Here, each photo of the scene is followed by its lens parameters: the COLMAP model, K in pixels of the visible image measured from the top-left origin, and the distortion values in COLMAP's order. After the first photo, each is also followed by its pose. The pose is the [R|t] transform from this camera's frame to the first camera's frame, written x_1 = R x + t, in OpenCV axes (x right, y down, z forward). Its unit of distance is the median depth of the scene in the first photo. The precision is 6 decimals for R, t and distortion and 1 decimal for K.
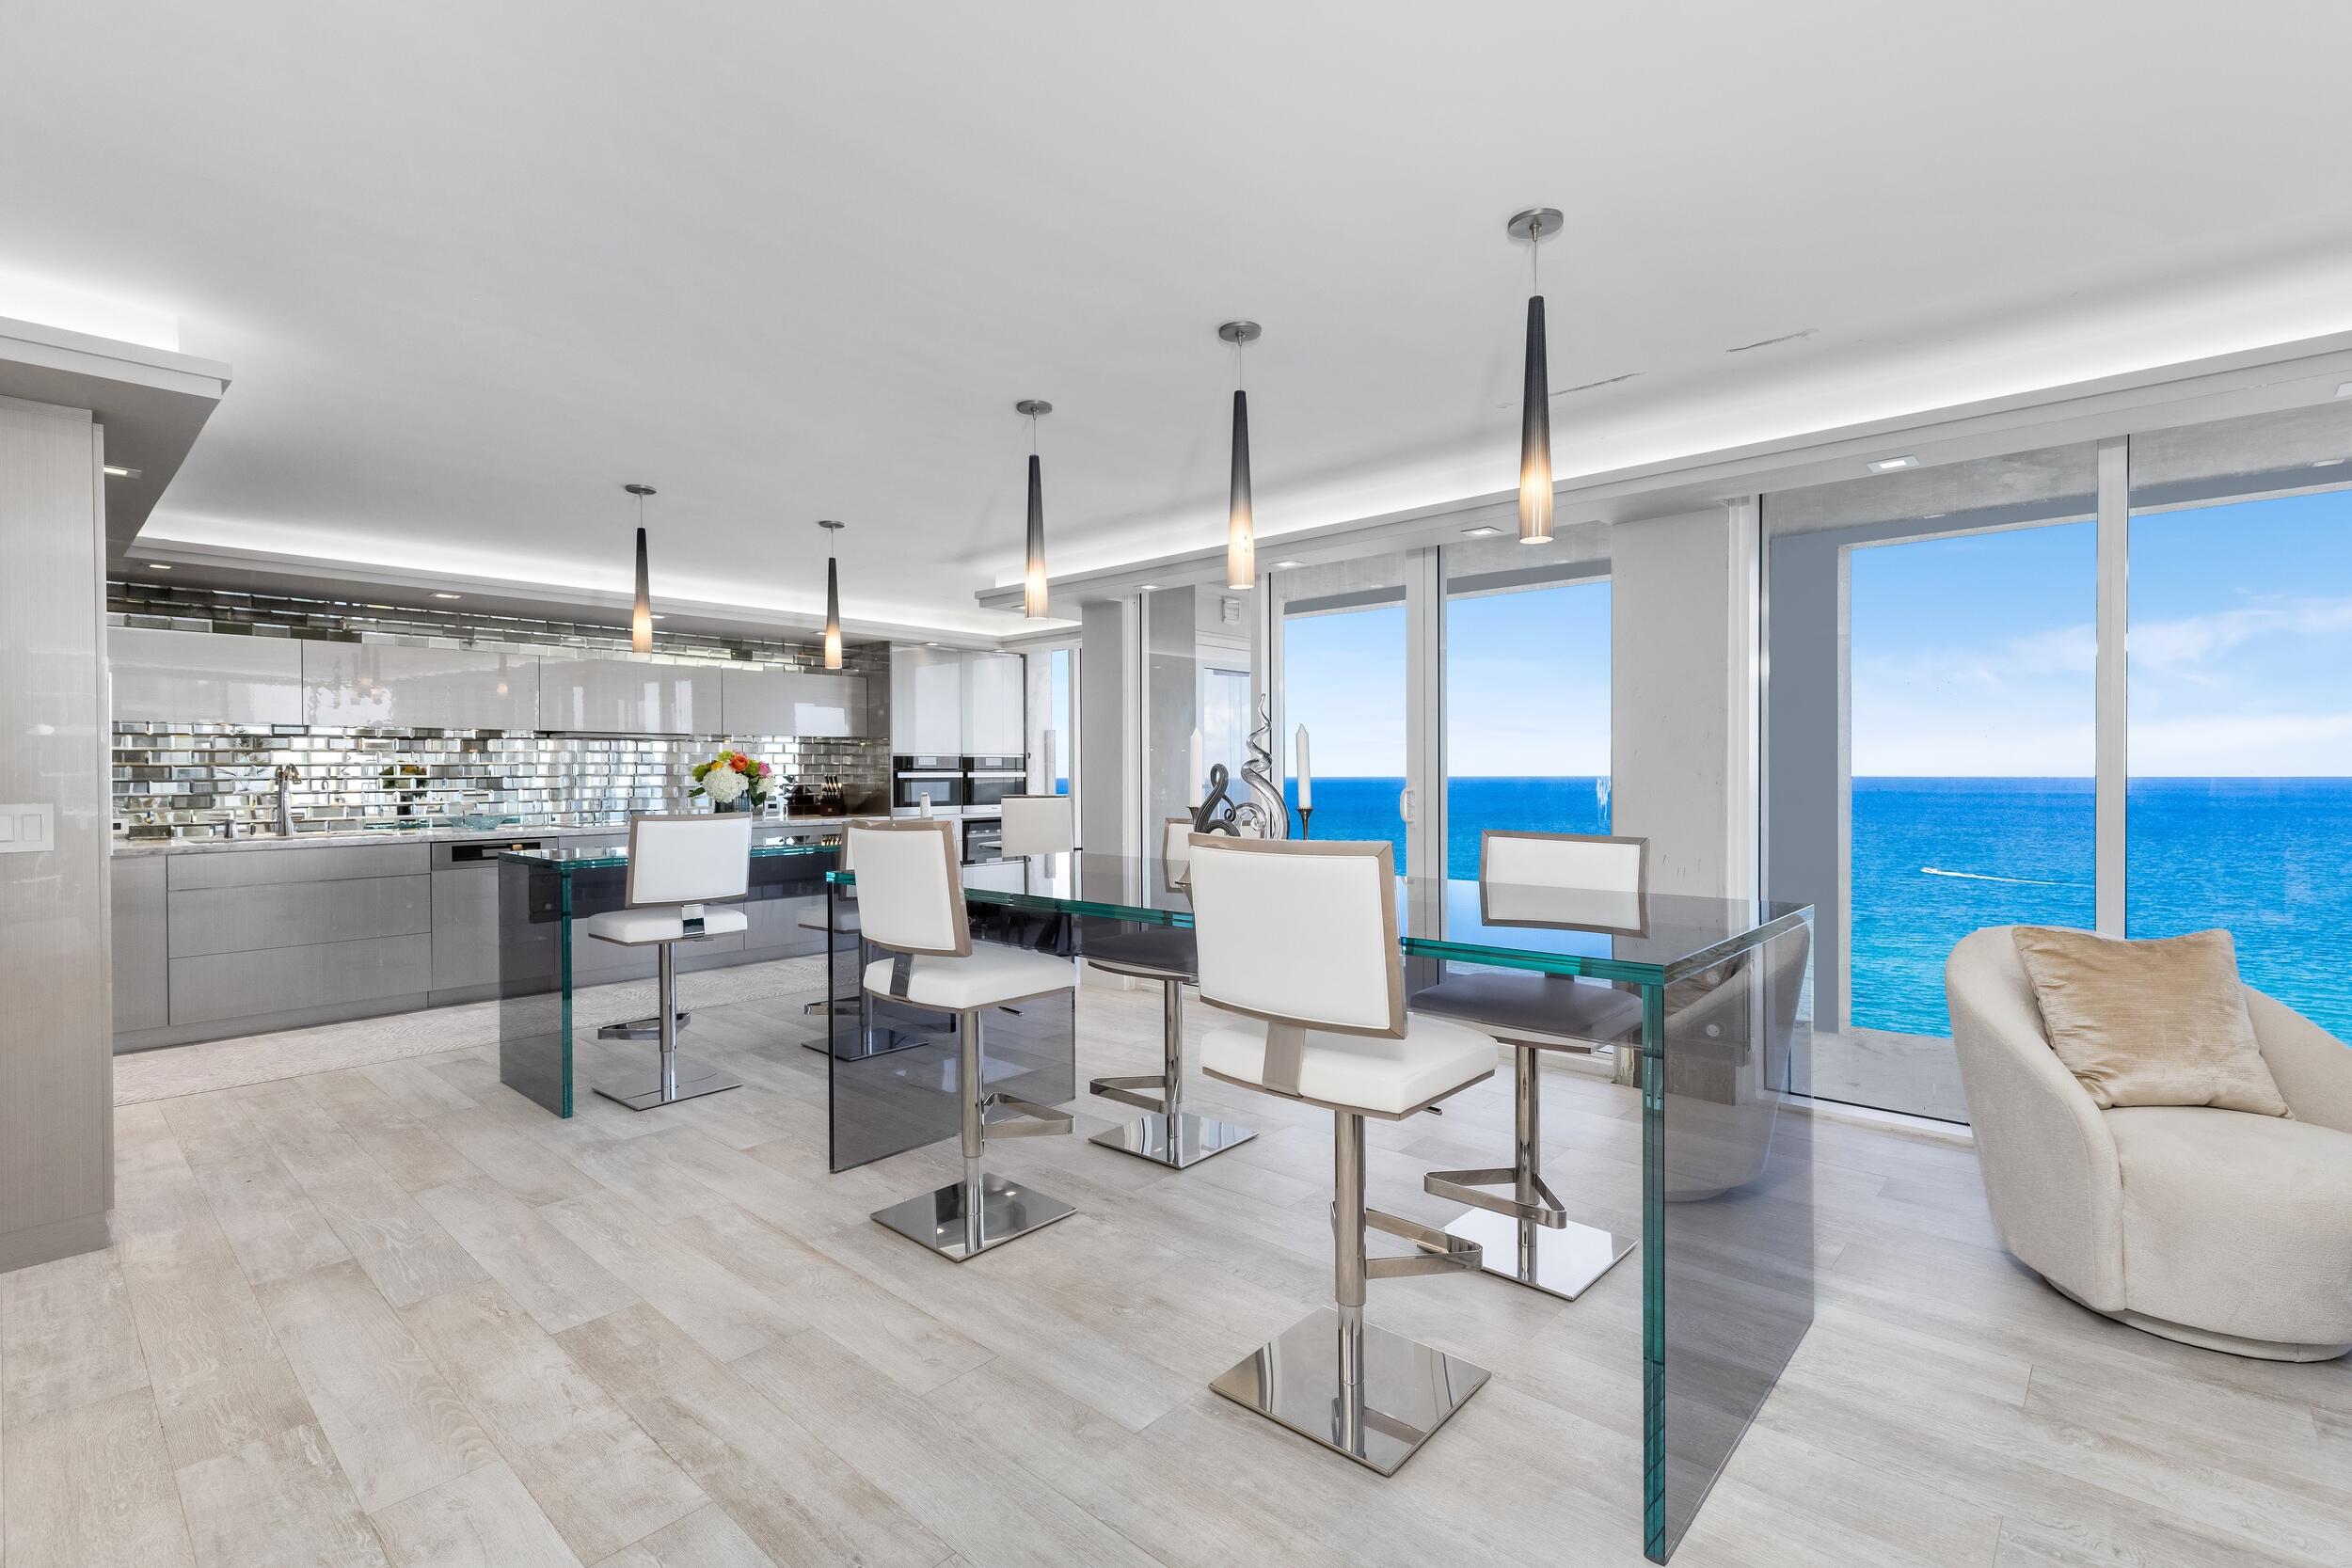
lens RADIAL K [[1073.1, 0, 1184.4], [0, 1073.1, 773.7], [0, 0, 1]] dist [0.001281, 0.001022]
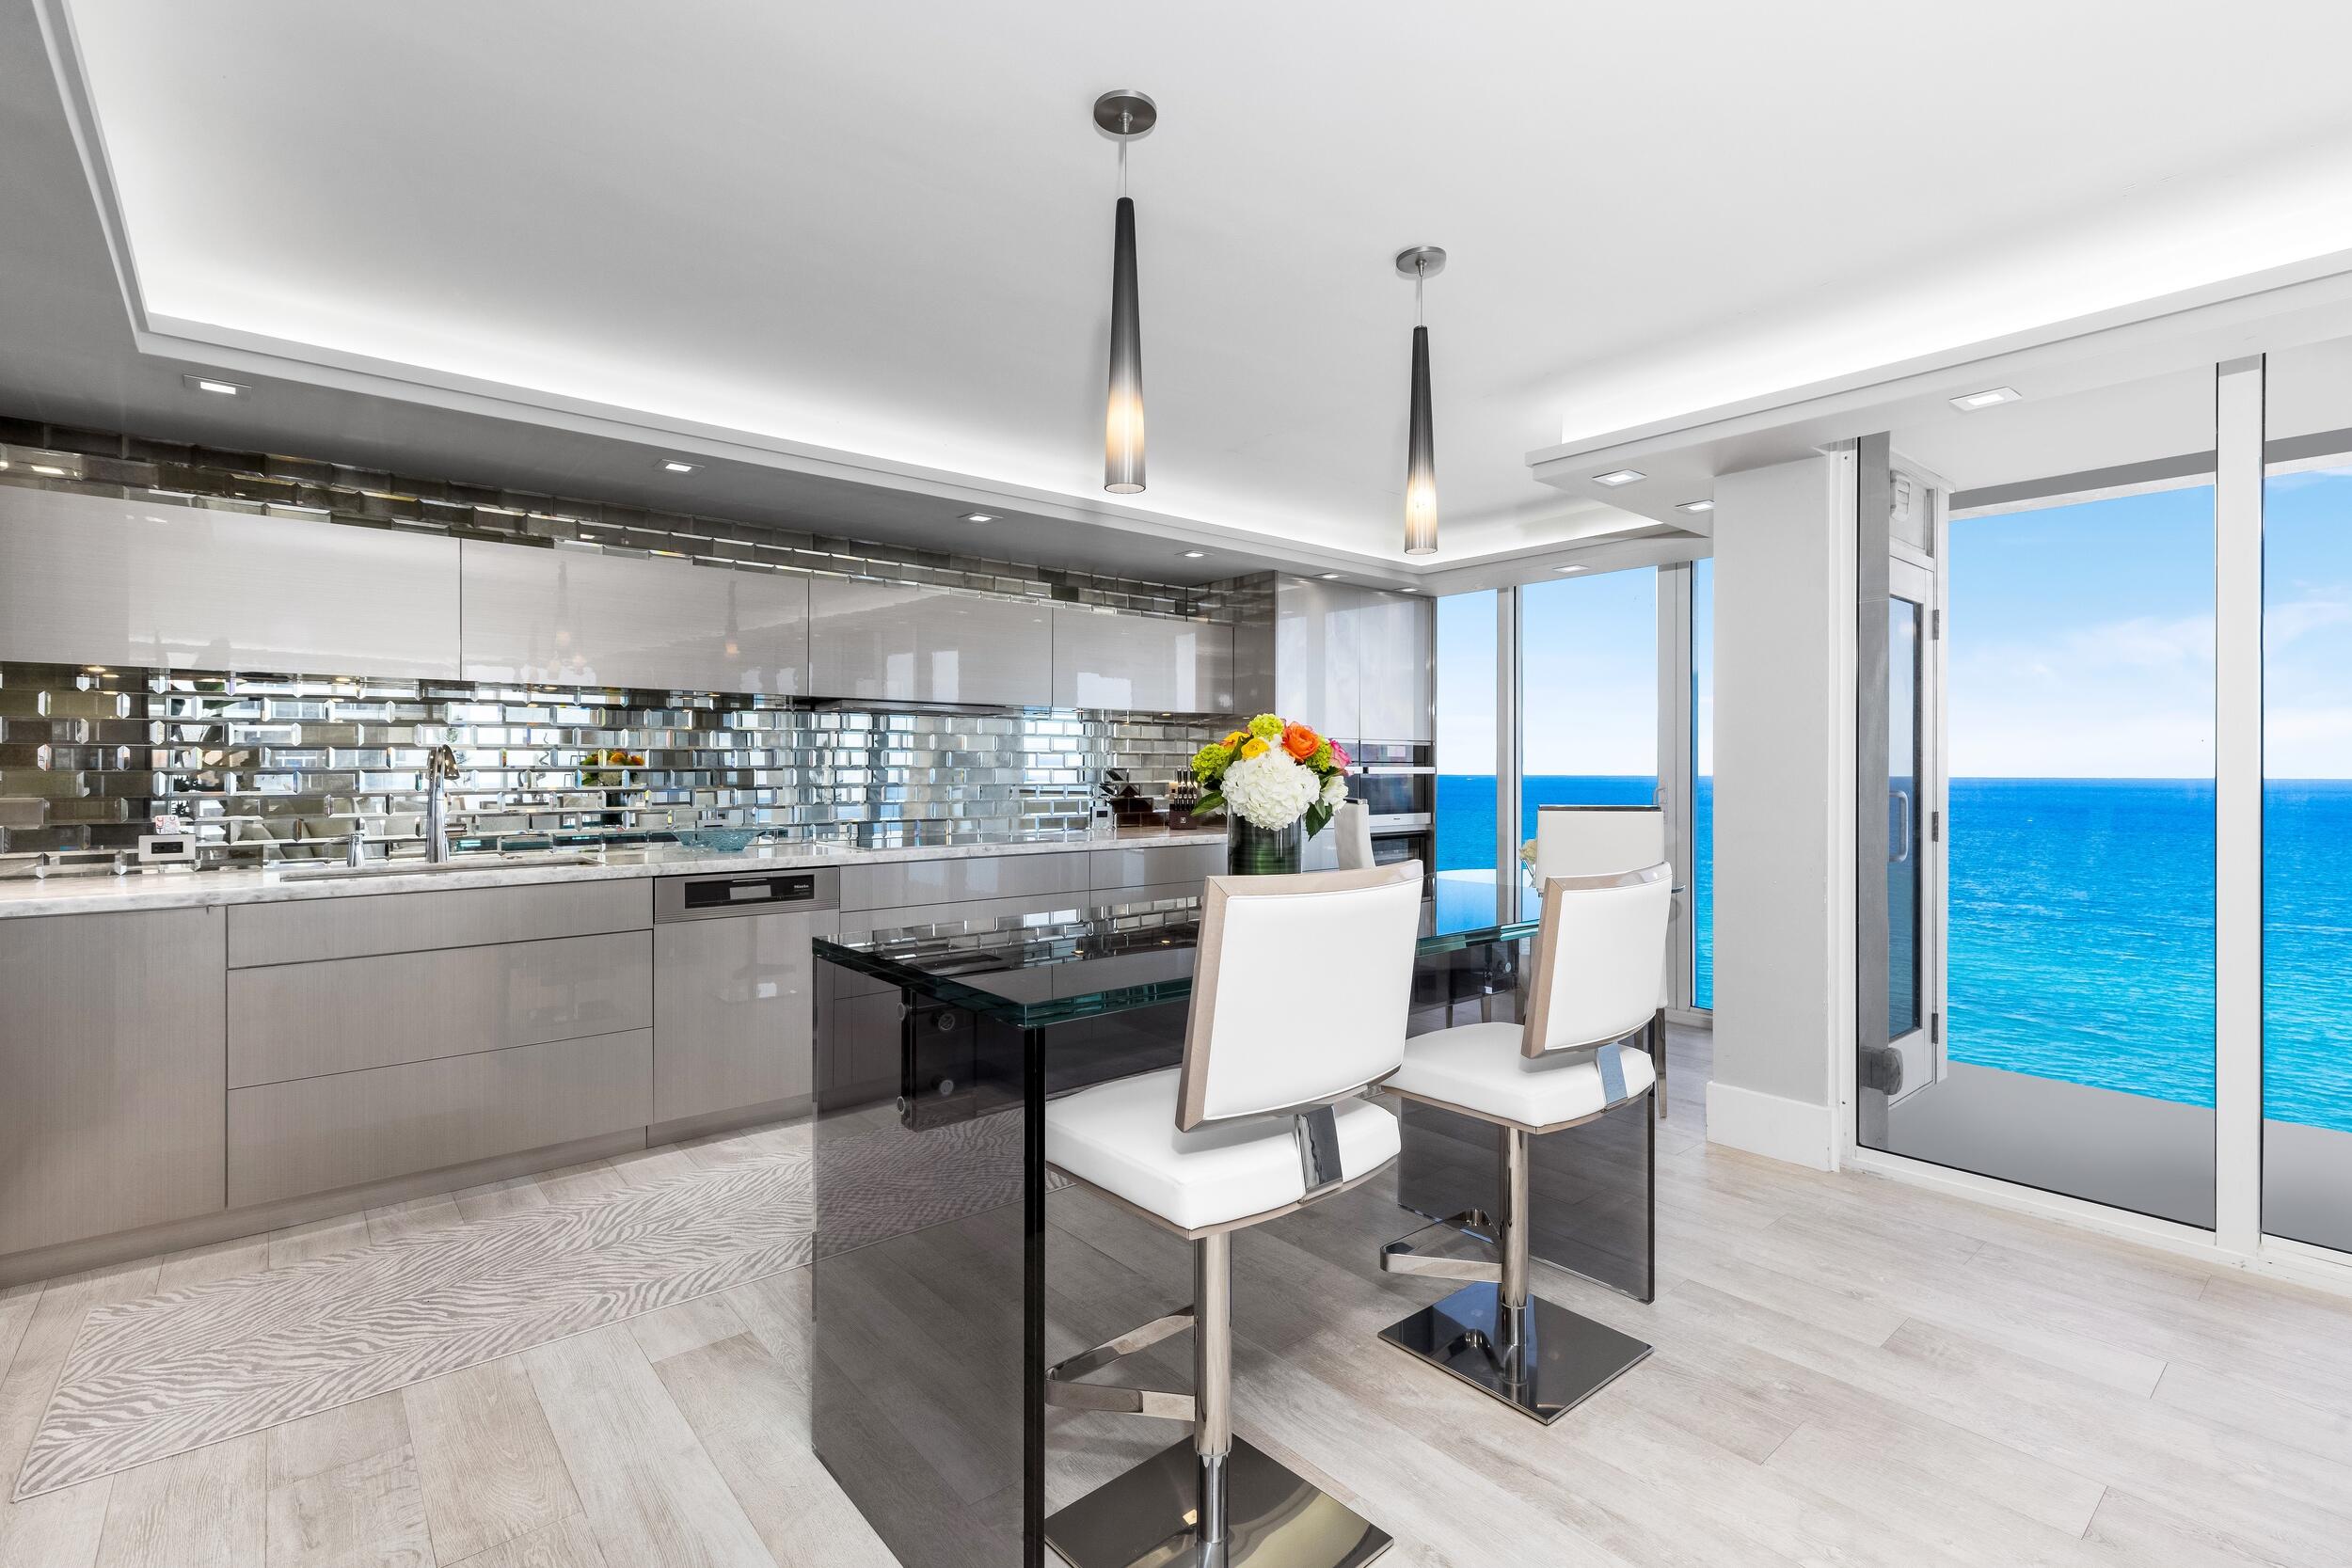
lens RADIAL K [[1094.5, 0, 1146.8], [0, 1094.5, 777.6], [0, 0, 1]] dist [0.027518, -0.000540]
pose [[0.988810, 0.008011, -0.148966, -0.595973], [-0.006888, 0.999944, 0.008050, 0.002354], [0.149022, -0.006934, 0.988810, 0.754958]]
